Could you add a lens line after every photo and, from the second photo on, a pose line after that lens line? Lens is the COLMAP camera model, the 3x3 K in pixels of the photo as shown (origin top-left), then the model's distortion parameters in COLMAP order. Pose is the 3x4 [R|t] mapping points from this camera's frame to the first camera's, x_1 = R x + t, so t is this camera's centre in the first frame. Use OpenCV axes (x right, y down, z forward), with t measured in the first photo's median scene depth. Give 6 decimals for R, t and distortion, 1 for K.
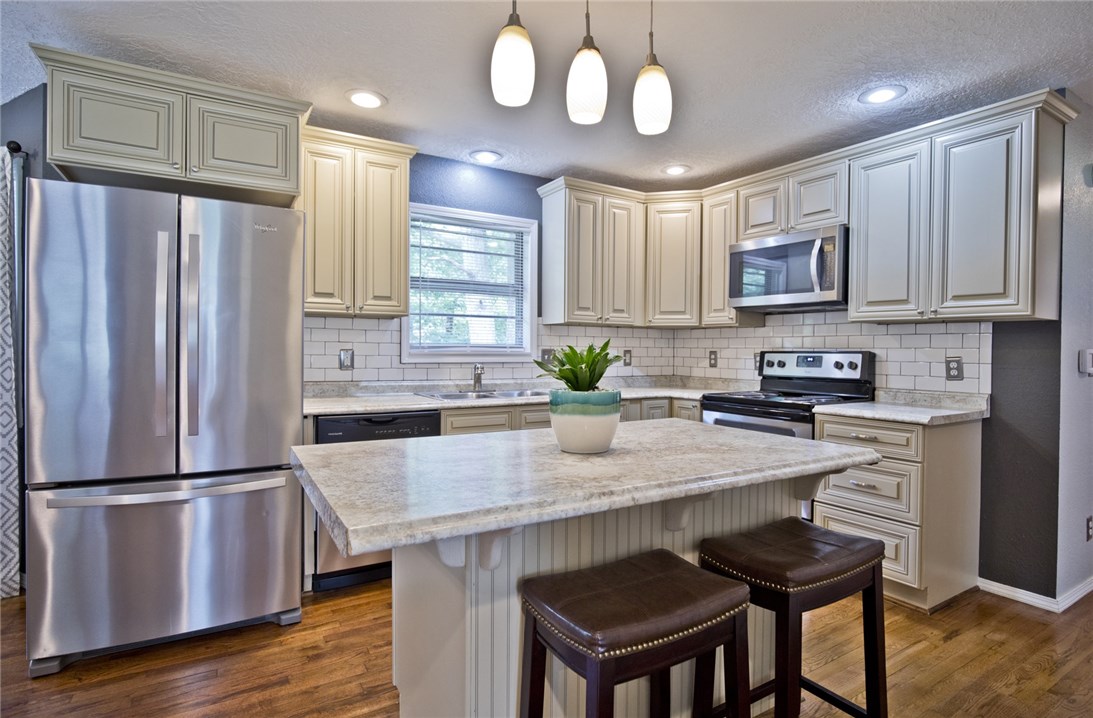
lens RADIAL K [[556.7, 0, 550.1], [0, 556.7, 352.3], [0, 0, 1]] dist [-0.025313, 0.000933]
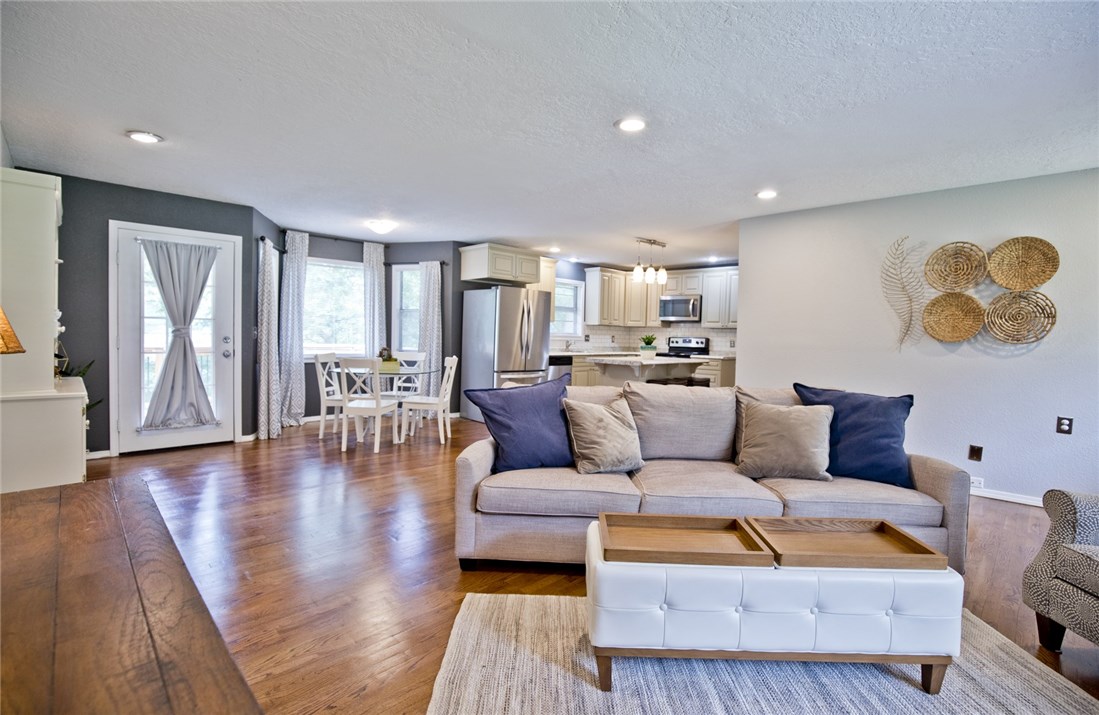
lens RADIAL K [[506.1, 0, 550.3], [0, 506.1, 348.5], [0, 0, 1]] dist [-0.032138, 0.005314]
pose [[0.974552, 0.011043, 0.223888, -0.745643], [-0.016443, 0.999617, 0.022270, 0.008088], [-0.223556, -0.025385, 0.974360, -1.274237]]
